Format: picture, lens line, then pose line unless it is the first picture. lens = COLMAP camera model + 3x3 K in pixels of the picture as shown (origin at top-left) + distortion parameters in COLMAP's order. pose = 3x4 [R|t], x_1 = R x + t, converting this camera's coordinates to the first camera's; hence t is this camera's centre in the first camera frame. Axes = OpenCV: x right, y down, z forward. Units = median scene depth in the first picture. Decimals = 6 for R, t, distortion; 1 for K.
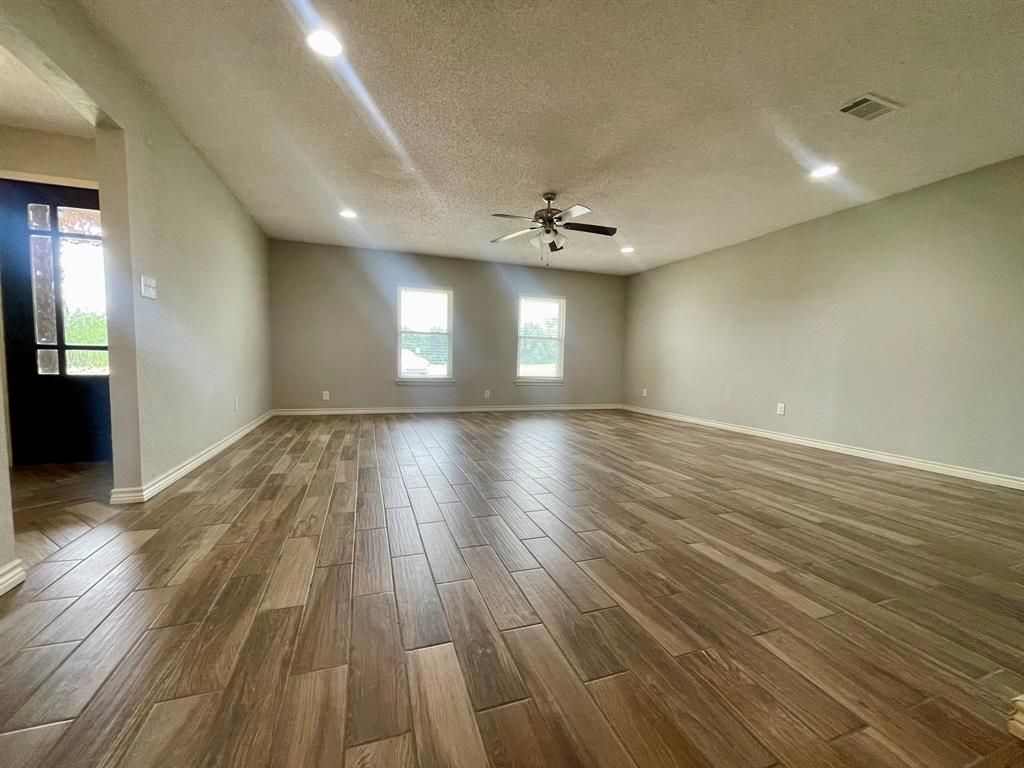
lens RADIAL K [[412.1, 0, 510.5], [0, 412.1, 393.1], [0, 0, 1]] dist [-0.000436, -0.000721]
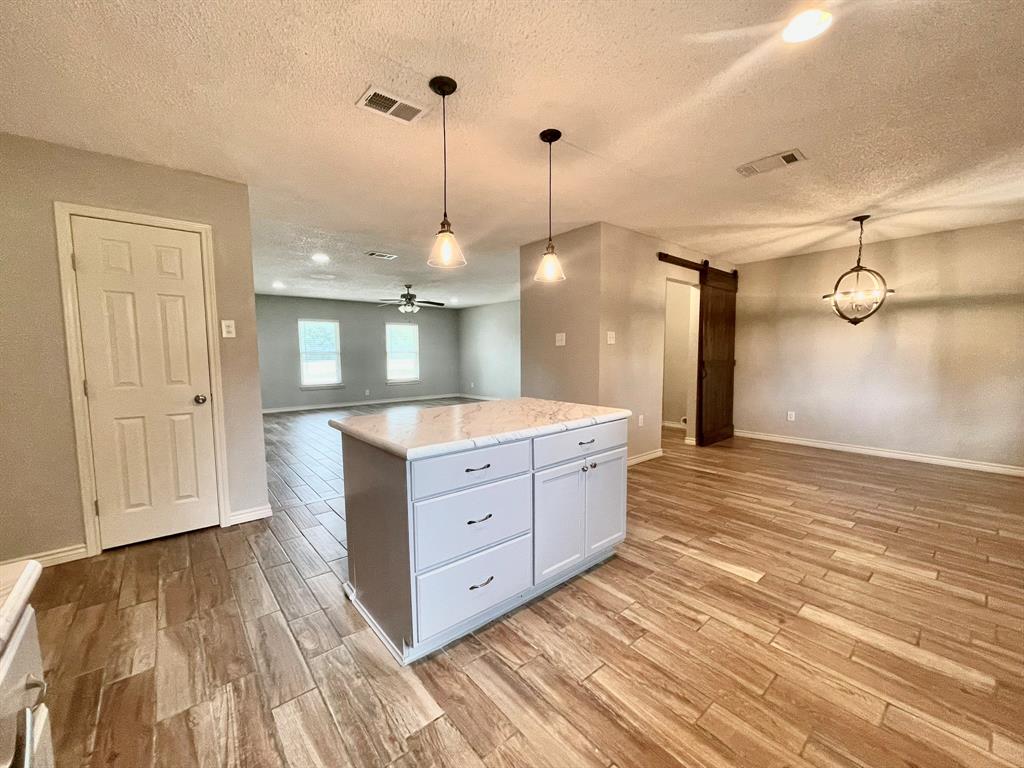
lens RADIAL K [[412.1, 0, 507.5], [0, 412.1, 390.5], [0, 0, 1]] dist [-0.000436, -0.000721]
pose [[0.937934, -0.059748, 0.341628, -0.164599], [0.055238, 0.998210, 0.022923, -0.017191], [-0.342386, -0.002630, 0.939556, -1.002971]]
